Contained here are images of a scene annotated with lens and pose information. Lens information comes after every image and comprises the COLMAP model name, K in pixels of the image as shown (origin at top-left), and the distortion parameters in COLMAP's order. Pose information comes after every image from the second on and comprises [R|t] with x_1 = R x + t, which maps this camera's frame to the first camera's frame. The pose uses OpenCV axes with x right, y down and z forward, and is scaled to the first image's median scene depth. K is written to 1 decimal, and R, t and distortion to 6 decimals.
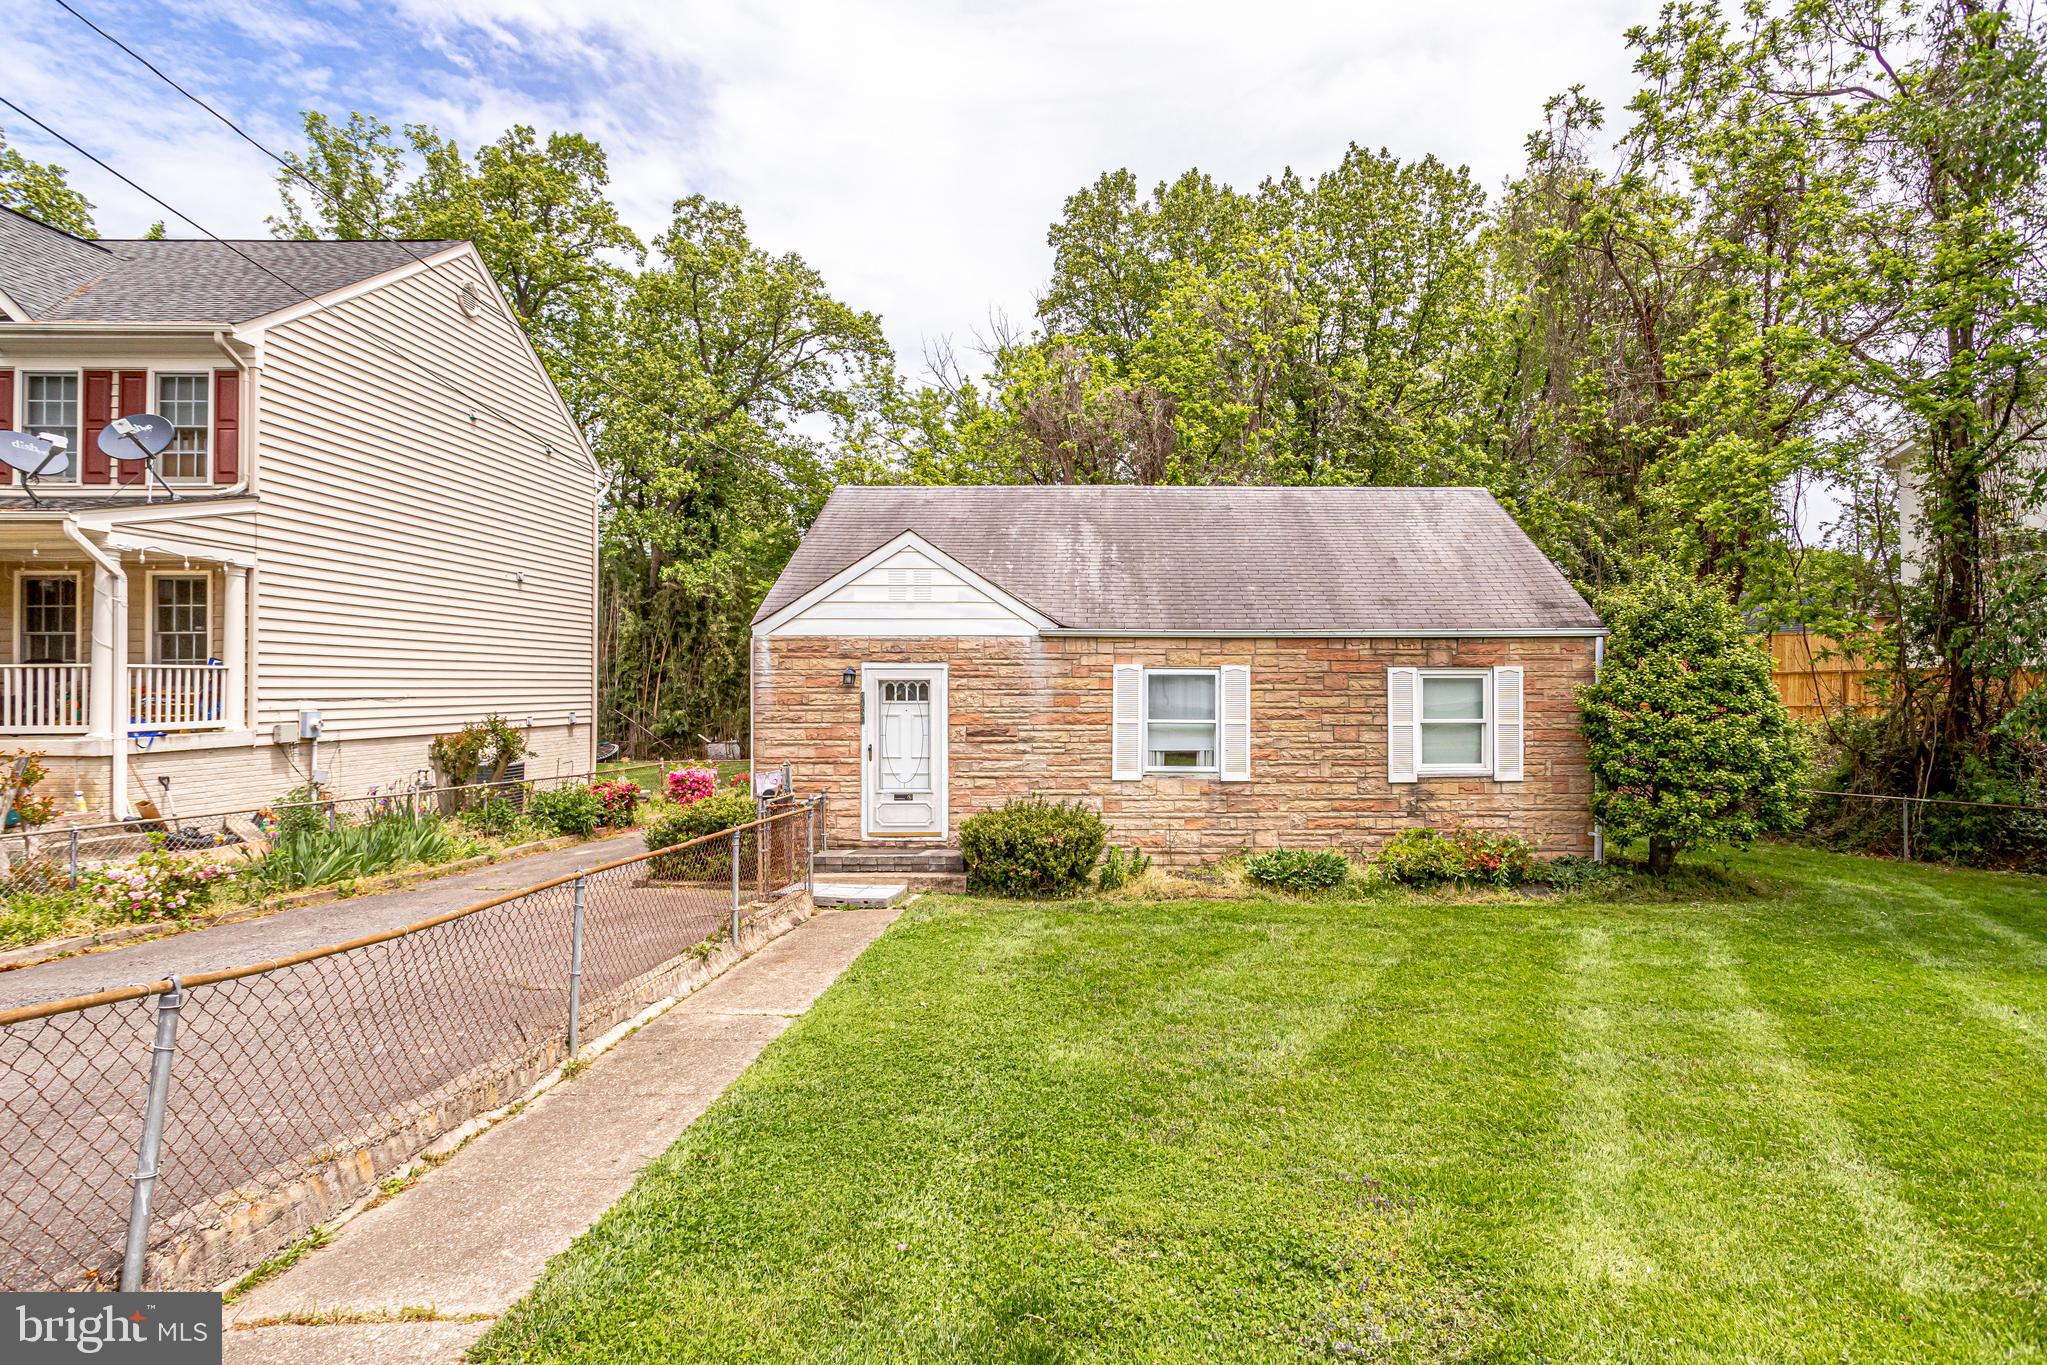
lens RADIAL K [[1008.9, 0, 1140.9], [0, 1008.9, 683.3], [0, 0, 1]] dist [-0.013066, 0.001299]
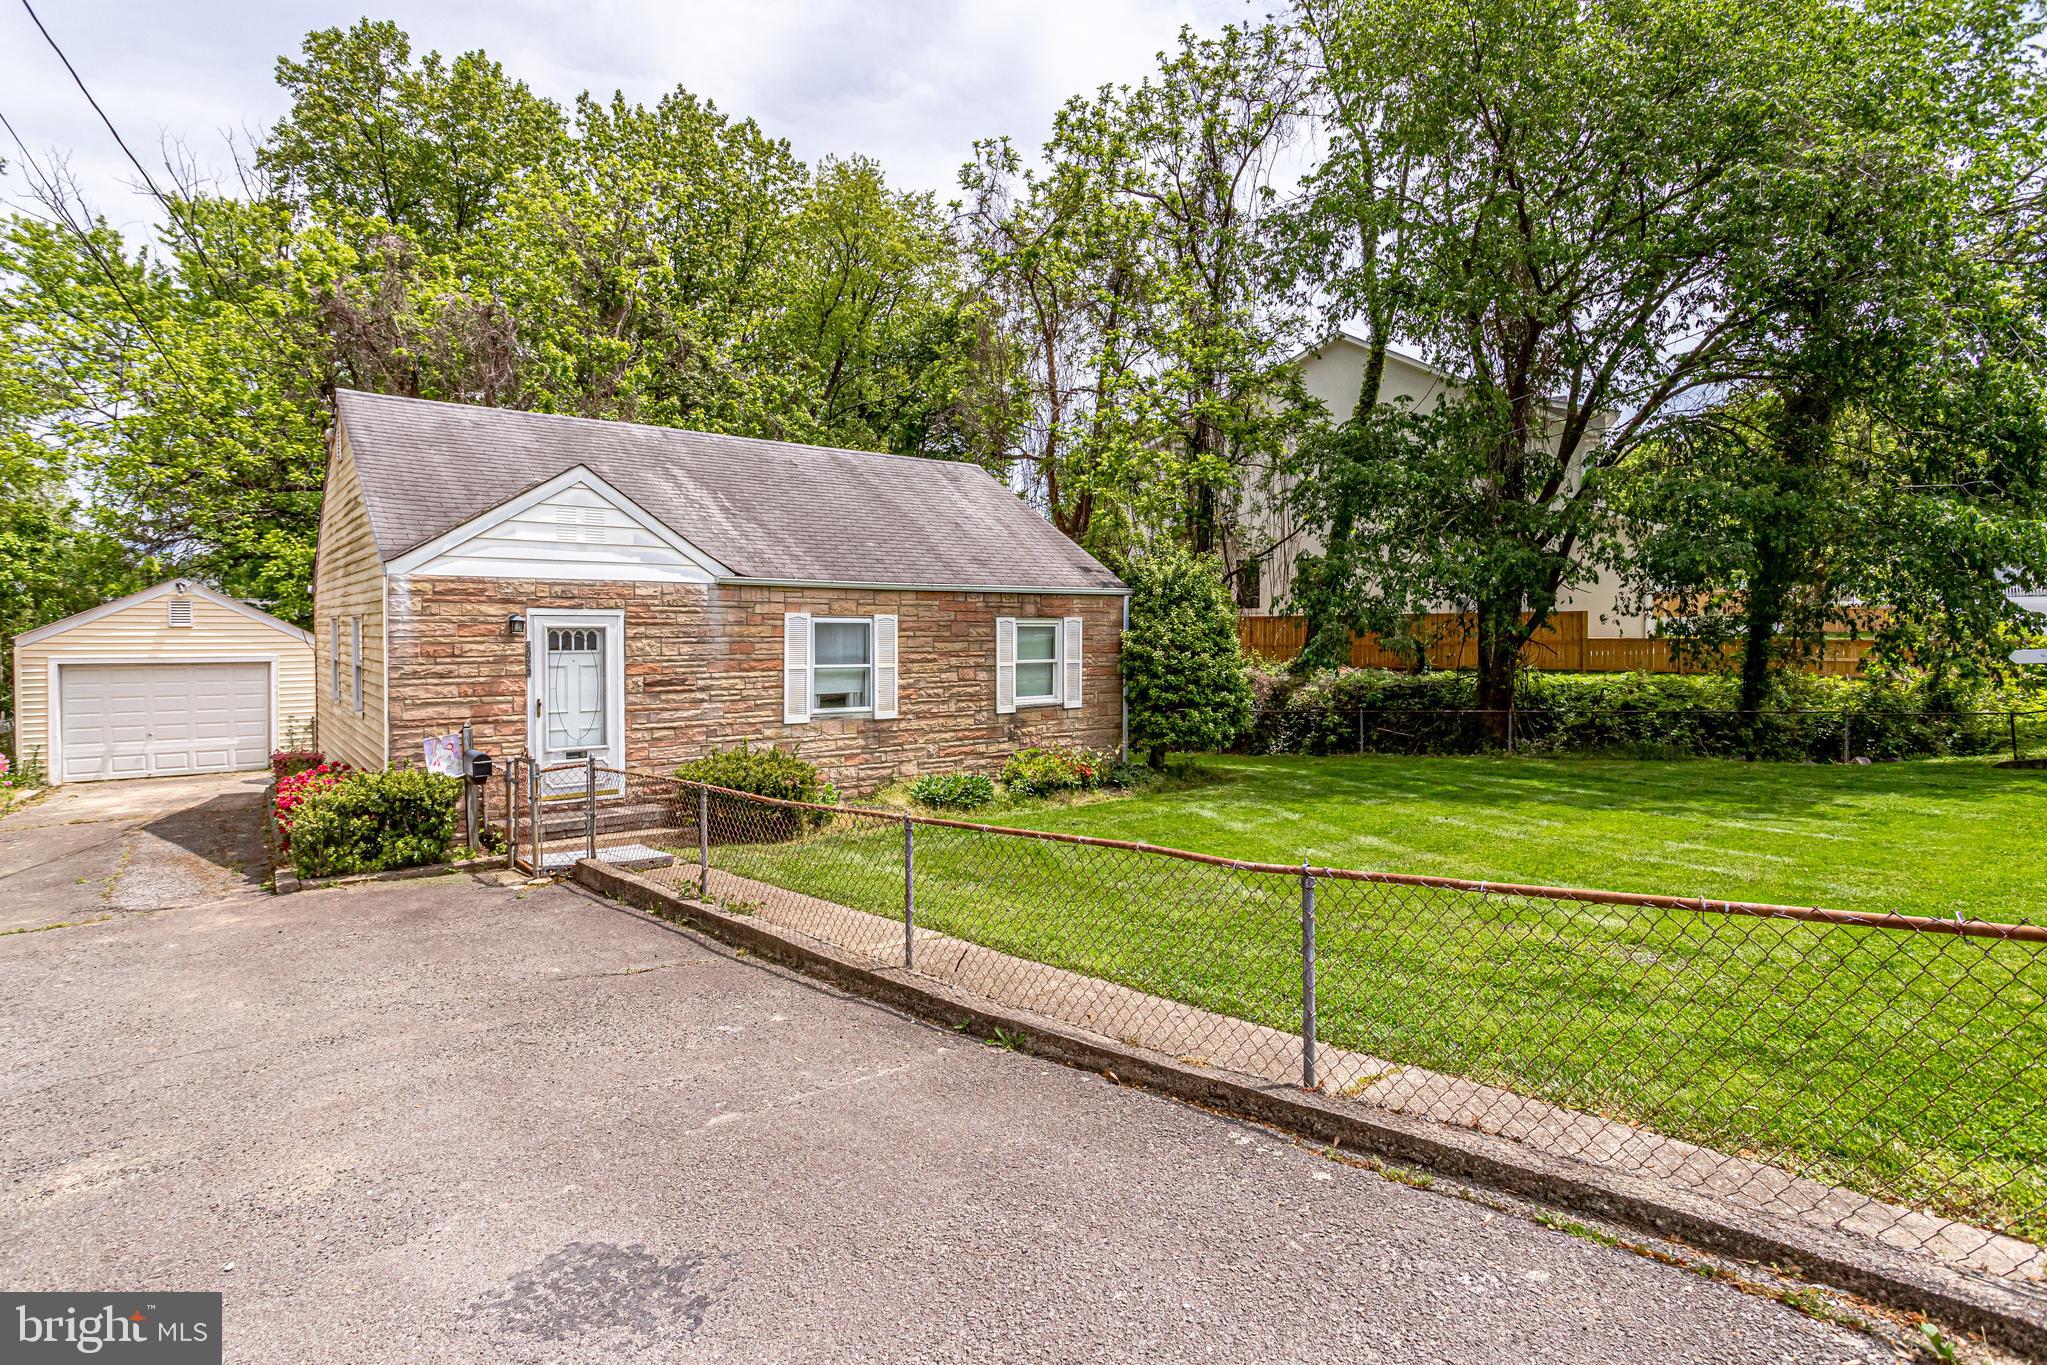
lens RADIAL K [[1001.1, 0, 989.8], [0, 1001.1, 634.7], [0, 0, 1]] dist [-0.016662, 0.018586]
pose [[0.813169, -0.003161, 0.582019, -0.453516], [-0.002629, 0.999955, 0.009105, -0.006286], [-0.582021, -0.008935, 0.813125, 0.038814]]
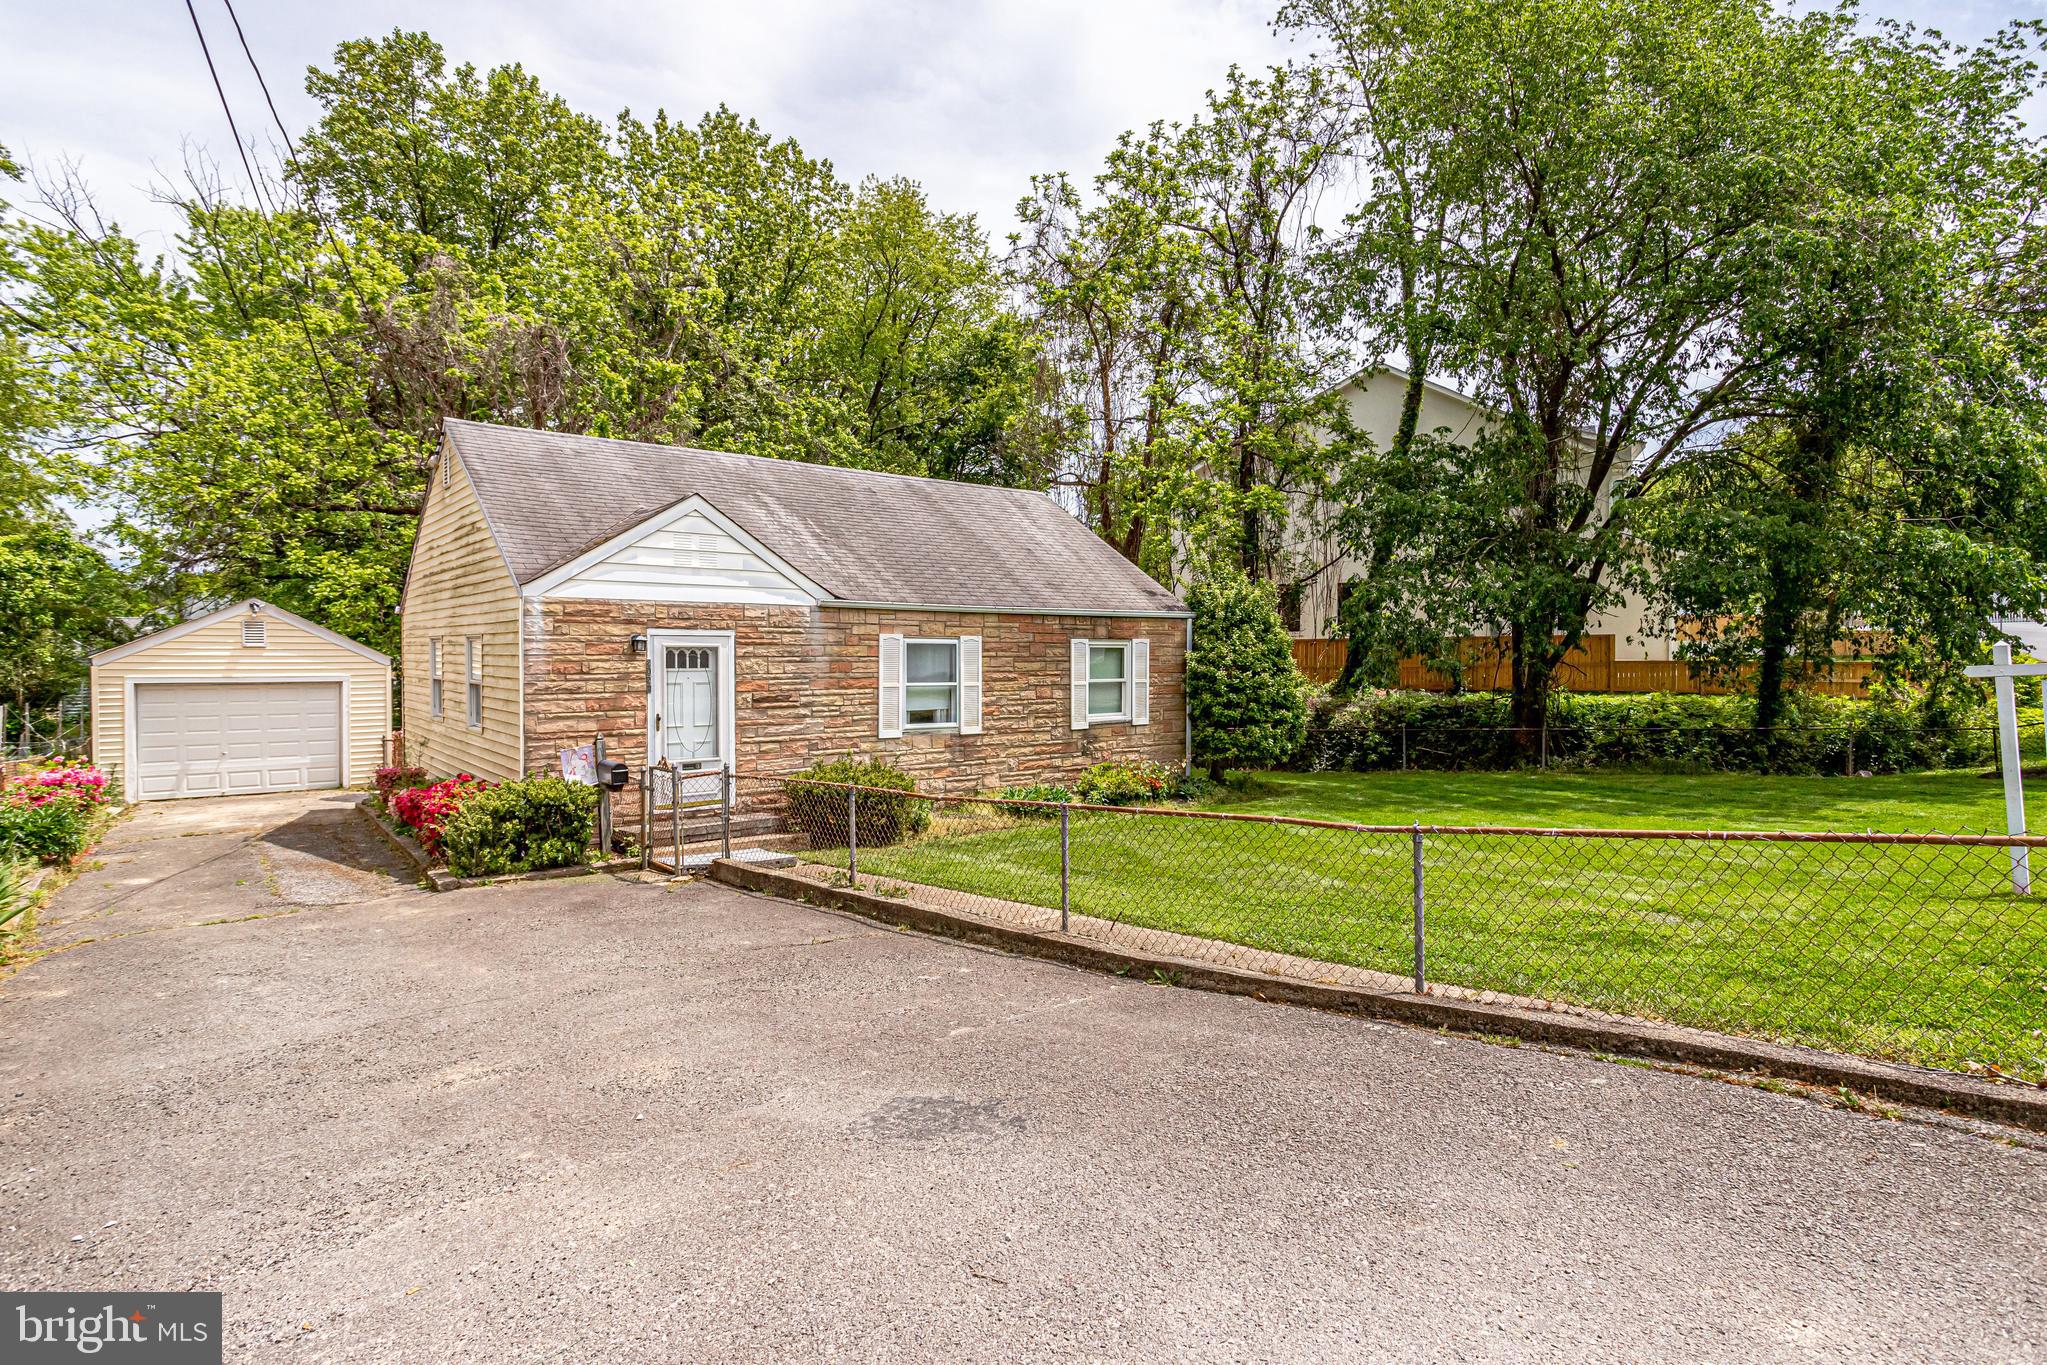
lens RADIAL K [[1017.6, 0, 1057.4], [0, 1017.6, 657.9], [0, 0, 1]] dist [-0.016076, 0.017332]
pose [[0.789861, -0.002238, 0.613282, -0.553990], [-0.004100, 0.999952, 0.008930, -0.003280], [-0.613272, -0.009568, 0.789814, 0.000598]]
